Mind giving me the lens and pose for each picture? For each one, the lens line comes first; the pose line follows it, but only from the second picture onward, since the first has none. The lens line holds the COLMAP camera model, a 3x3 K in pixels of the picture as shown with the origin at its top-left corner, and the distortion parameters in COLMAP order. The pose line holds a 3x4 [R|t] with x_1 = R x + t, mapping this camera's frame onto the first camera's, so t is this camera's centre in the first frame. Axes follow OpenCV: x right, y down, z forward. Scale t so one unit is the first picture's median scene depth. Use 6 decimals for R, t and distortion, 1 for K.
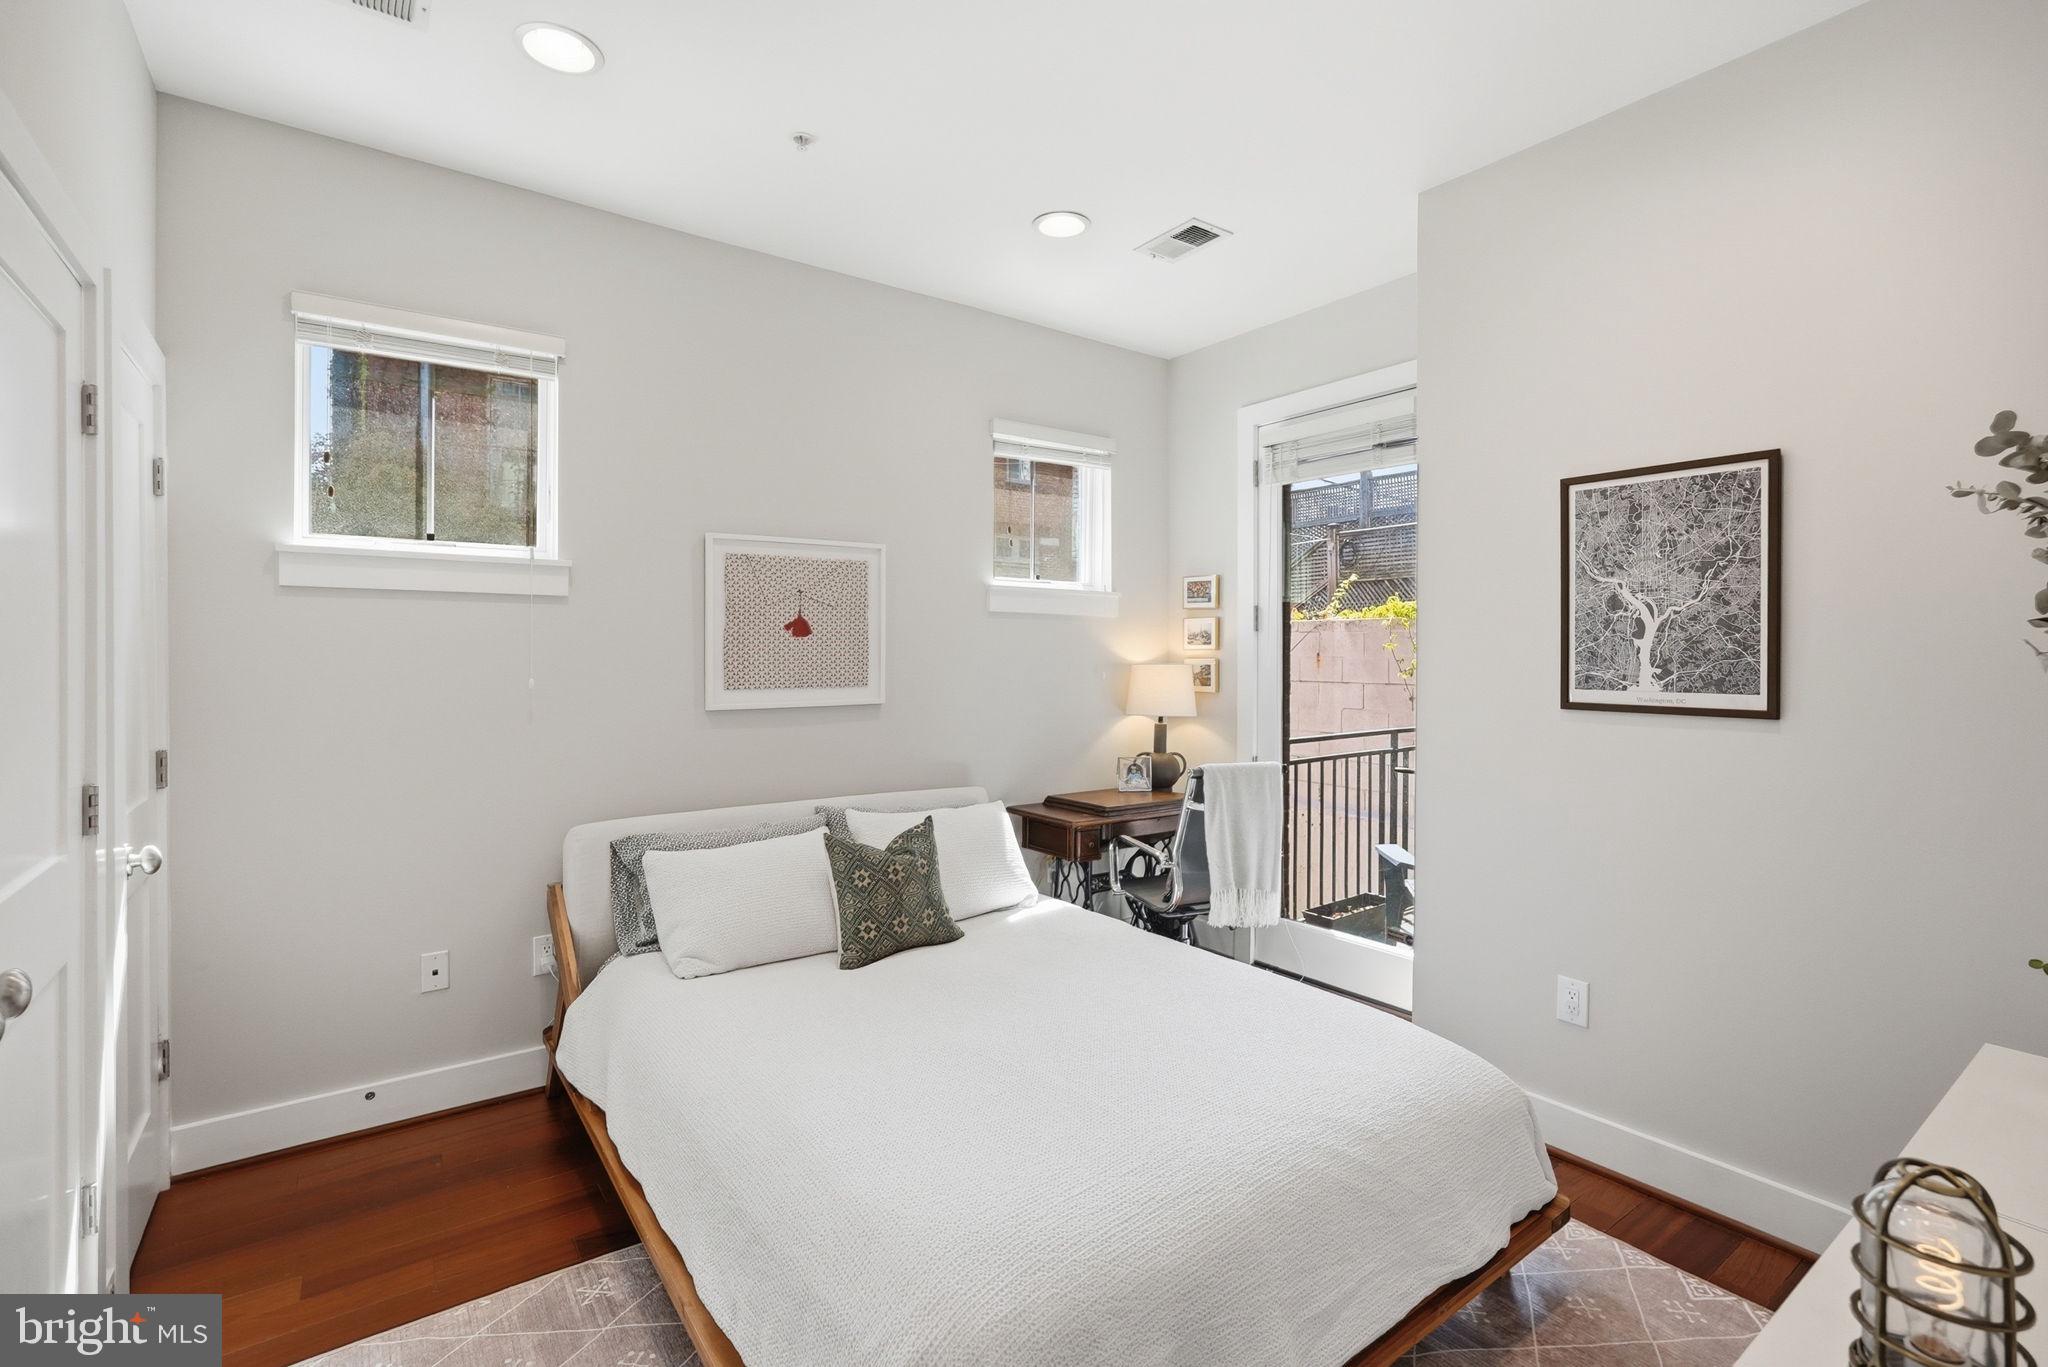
lens RADIAL K [[923.0, 0, 1024.2], [0, 923.0, 662.5], [0, 0, 1]] dist [0.000662, 0.000125]
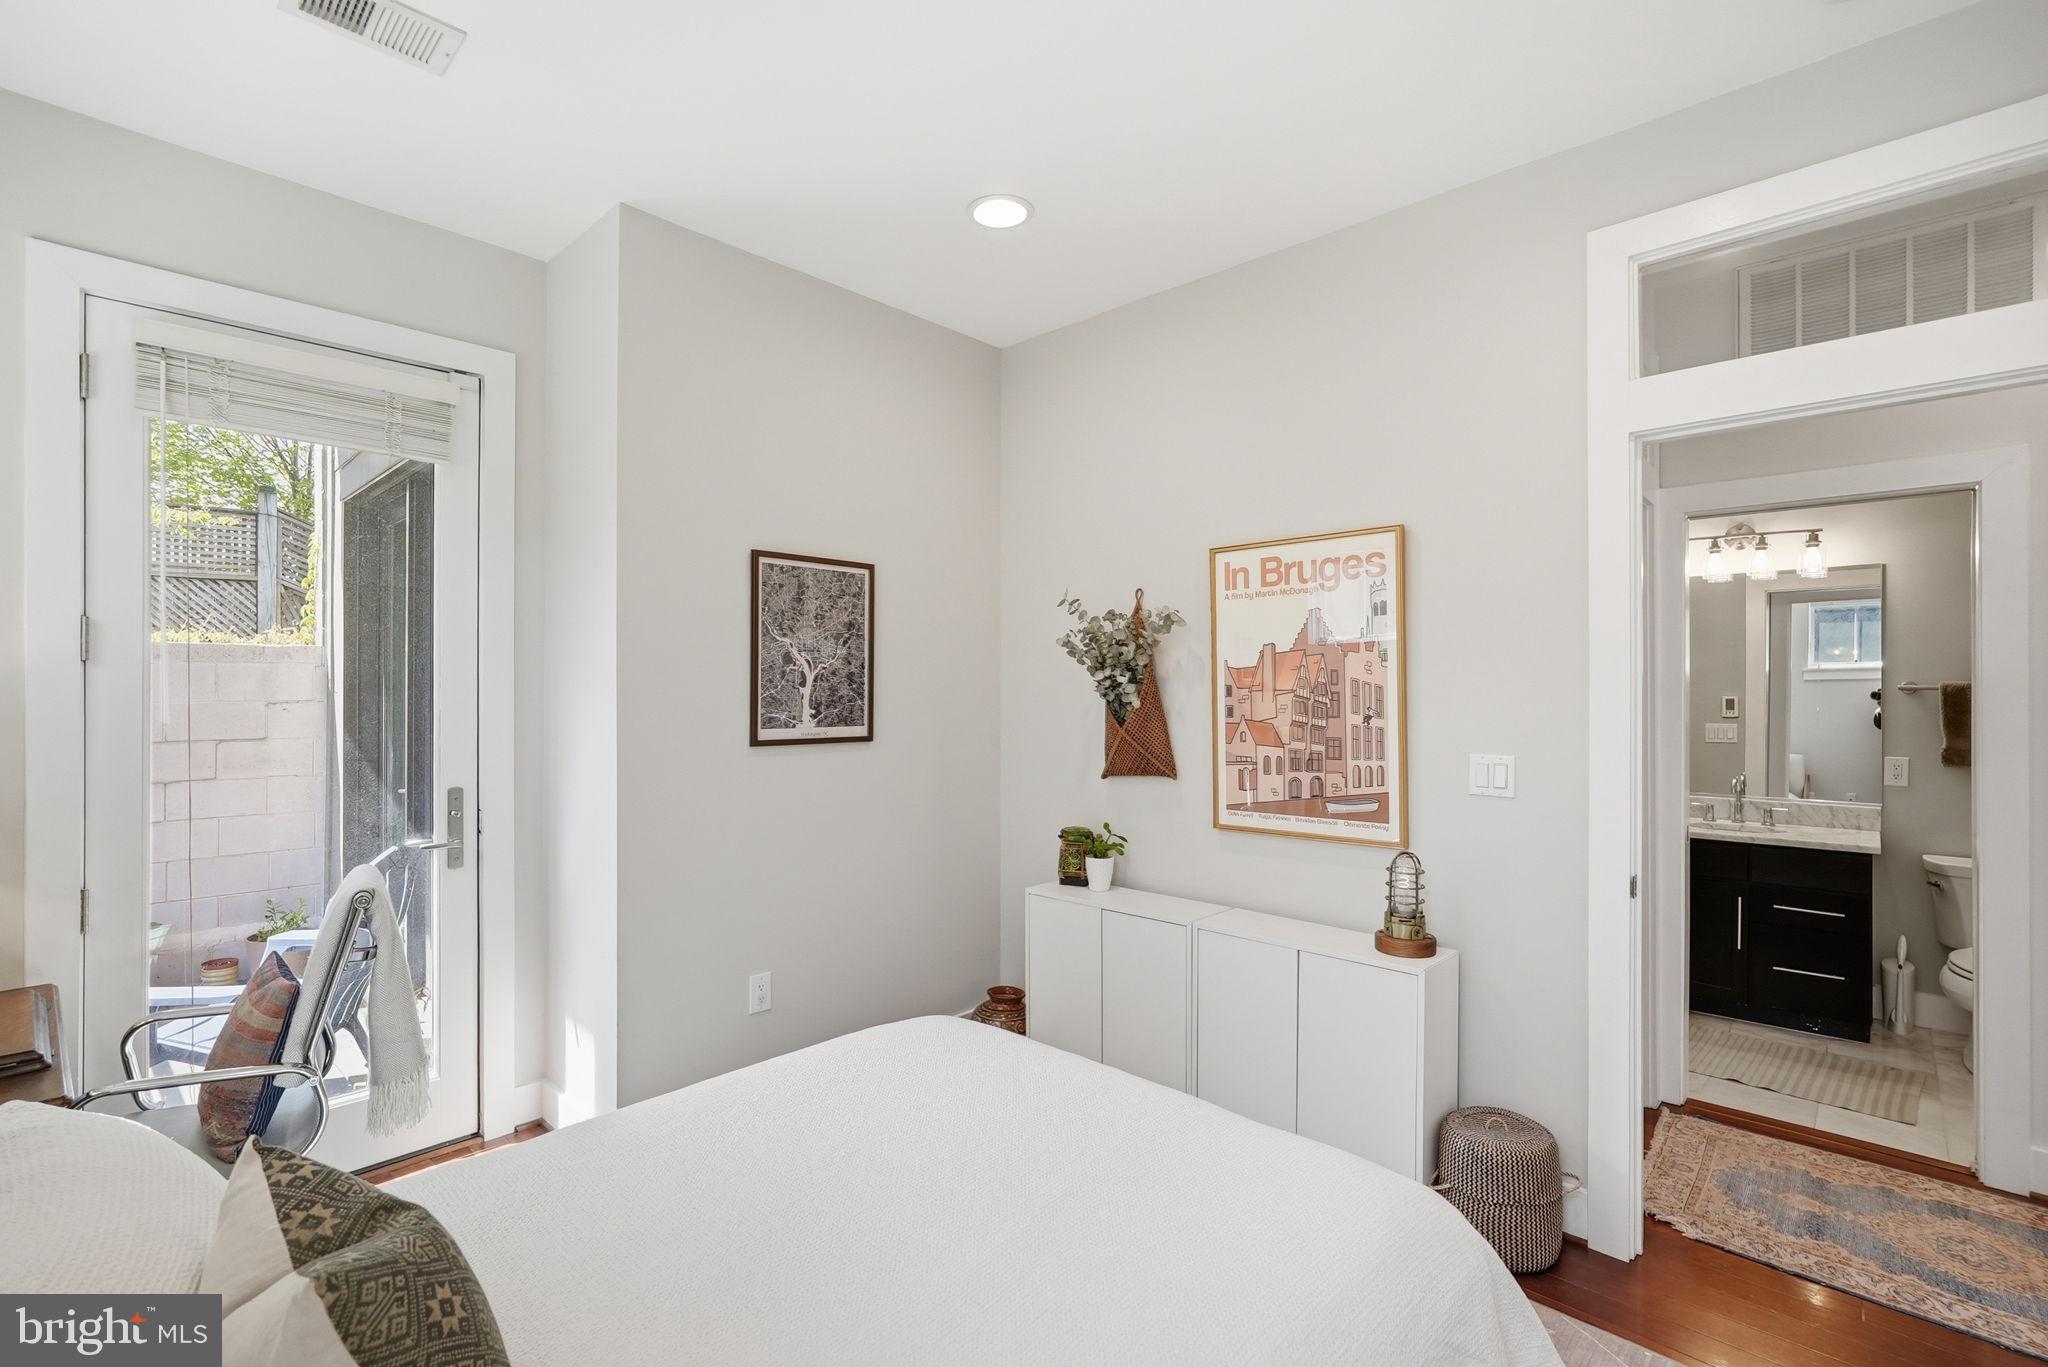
lens RADIAL K [[923.0, 0, 1023.7], [0, 923.0, 689.4], [0, 0, 1]] dist [0.000662, 0.000125]
pose [[-0.165643, -0.003881, 0.986178, -0.666612], [0.006745, 0.999964, 0.005069, -0.027377], [-0.986163, 0.007491, -0.165611, 0.913747]]
